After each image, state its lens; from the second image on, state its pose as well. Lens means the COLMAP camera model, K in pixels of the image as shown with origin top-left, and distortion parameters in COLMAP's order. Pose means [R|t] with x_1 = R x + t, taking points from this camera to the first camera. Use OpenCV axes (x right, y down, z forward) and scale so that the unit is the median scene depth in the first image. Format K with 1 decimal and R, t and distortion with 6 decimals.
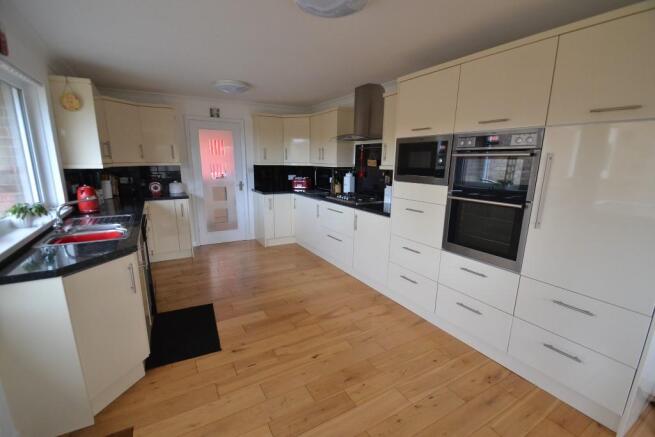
lens RADIAL K [[292.1, 0, 324.3], [0, 292.1, 225.4], [0, 0, 1]] dist [-0.000349, -0.002299]
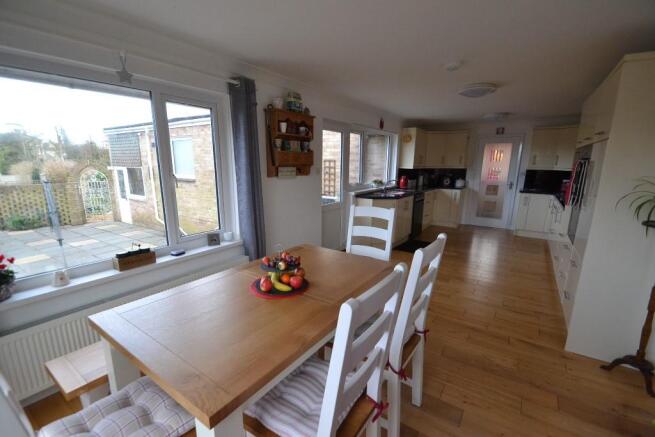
lens RADIAL K [[292.1, 0, 320.6], [0, 292.1, 226.4], [0, 0, 1]] dist [-0.000349, -0.002299]
pose [[0.423536, 0.190310, -0.885663, 0.632700], [-0.203966, 0.972613, 0.111454, 0.078216], [0.882618, 0.133441, 0.450753, -0.336379]]
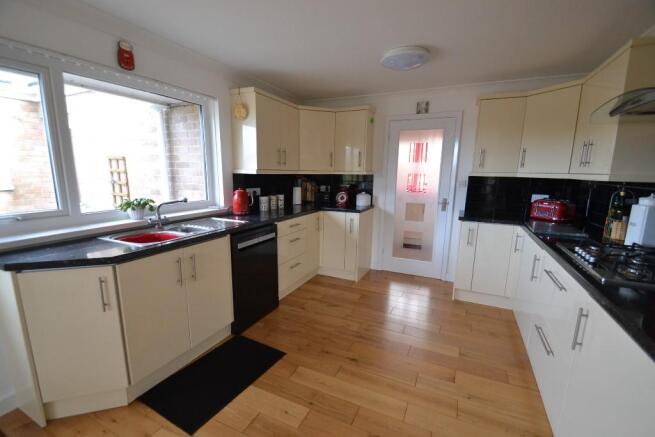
lens RADIAL K [[292.1, 0, 323.8], [0, 292.1, 227.7], [0, 0, 1]] dist [-0.000349, -0.002299]
pose [[0.572853, 0.153614, -0.805135, 0.158912], [-0.189527, 0.980486, 0.052221, -0.074924], [0.797446, 0.122680, 0.590788, 0.423098]]
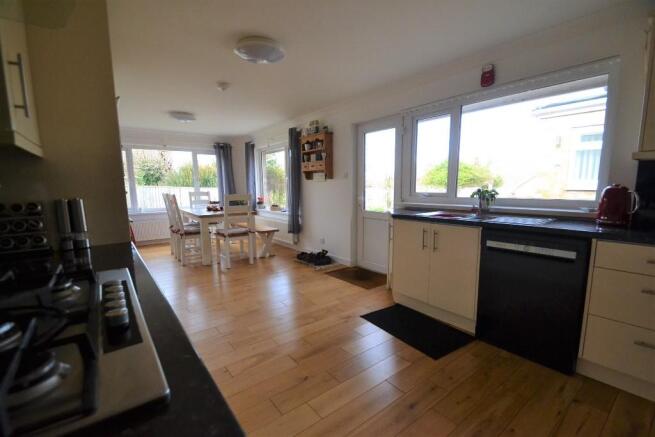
lens RADIAL K [[292.1, 0, 323.0], [0, 292.1, 230.2], [0, 0, 1]] dist [-0.000349, -0.002299]
pose [[-0.992582, 0.022703, -0.119437, -0.035184], [-0.022675, 0.930601, 0.365333, -0.179781], [0.119442, 0.365331, -0.923183, 1.052630]]
